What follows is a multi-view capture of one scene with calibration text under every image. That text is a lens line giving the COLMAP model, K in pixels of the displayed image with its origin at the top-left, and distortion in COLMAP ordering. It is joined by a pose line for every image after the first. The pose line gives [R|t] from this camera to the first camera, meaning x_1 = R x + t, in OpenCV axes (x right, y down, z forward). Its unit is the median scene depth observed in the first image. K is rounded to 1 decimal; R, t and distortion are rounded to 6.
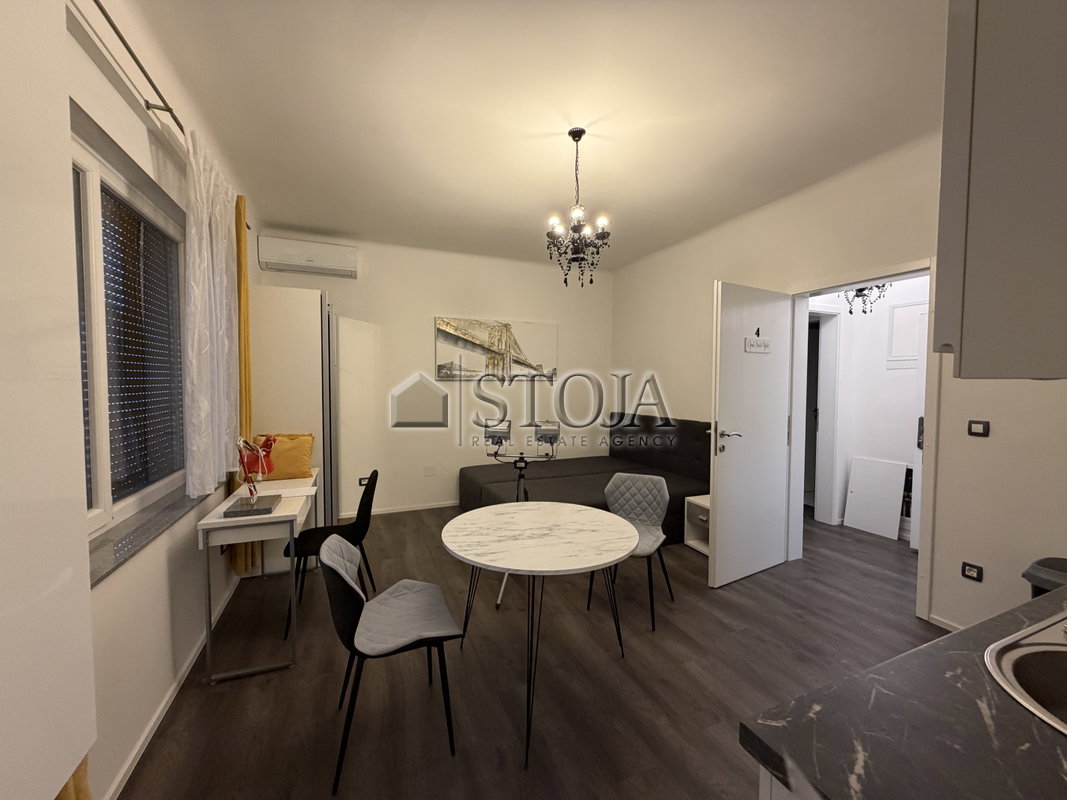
lens RADIAL K [[423.1, 0, 528.9], [0, 423.1, 402.7], [0, 0, 1]] dist [-0.002305, 0.001057]
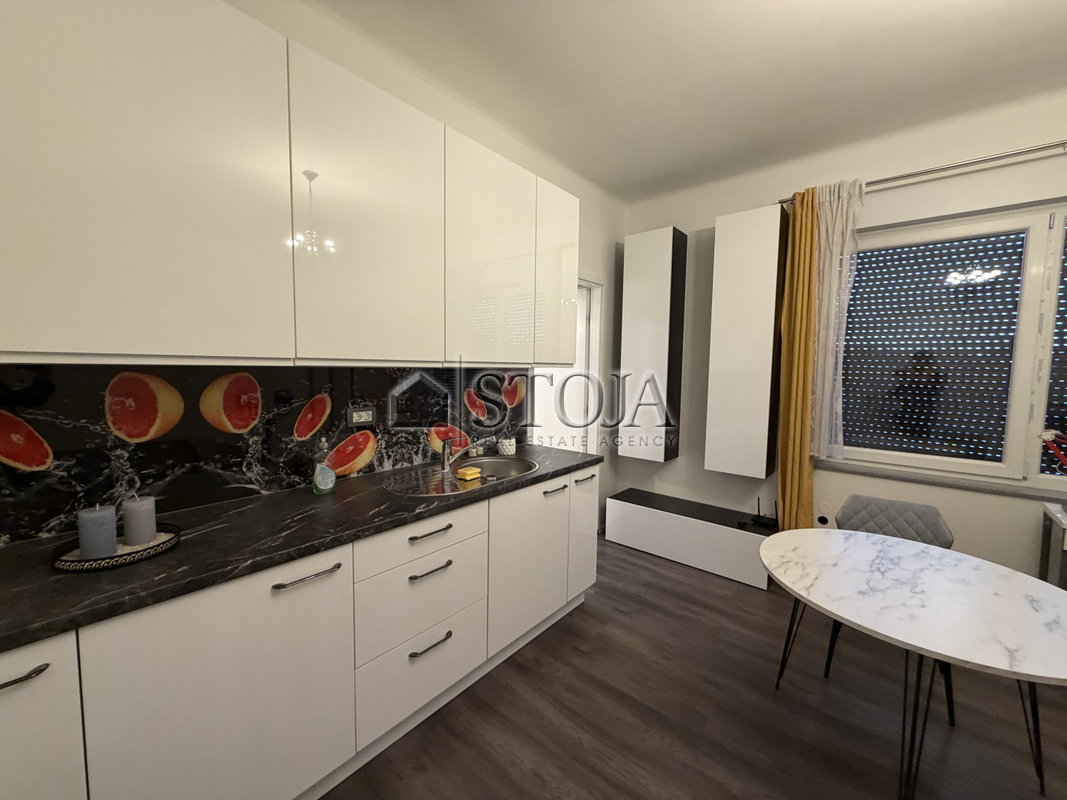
lens RADIAL K [[423.1, 0, 531.9], [0, 423.1, 400.1], [0, 0, 1]] dist [-0.002305, 0.001057]
pose [[-0.890083, 0.019063, -0.455399, 0.385331], [-0.038783, 0.992334, 0.117340, -0.026941], [0.454145, 0.122104, -0.882521, 0.546542]]
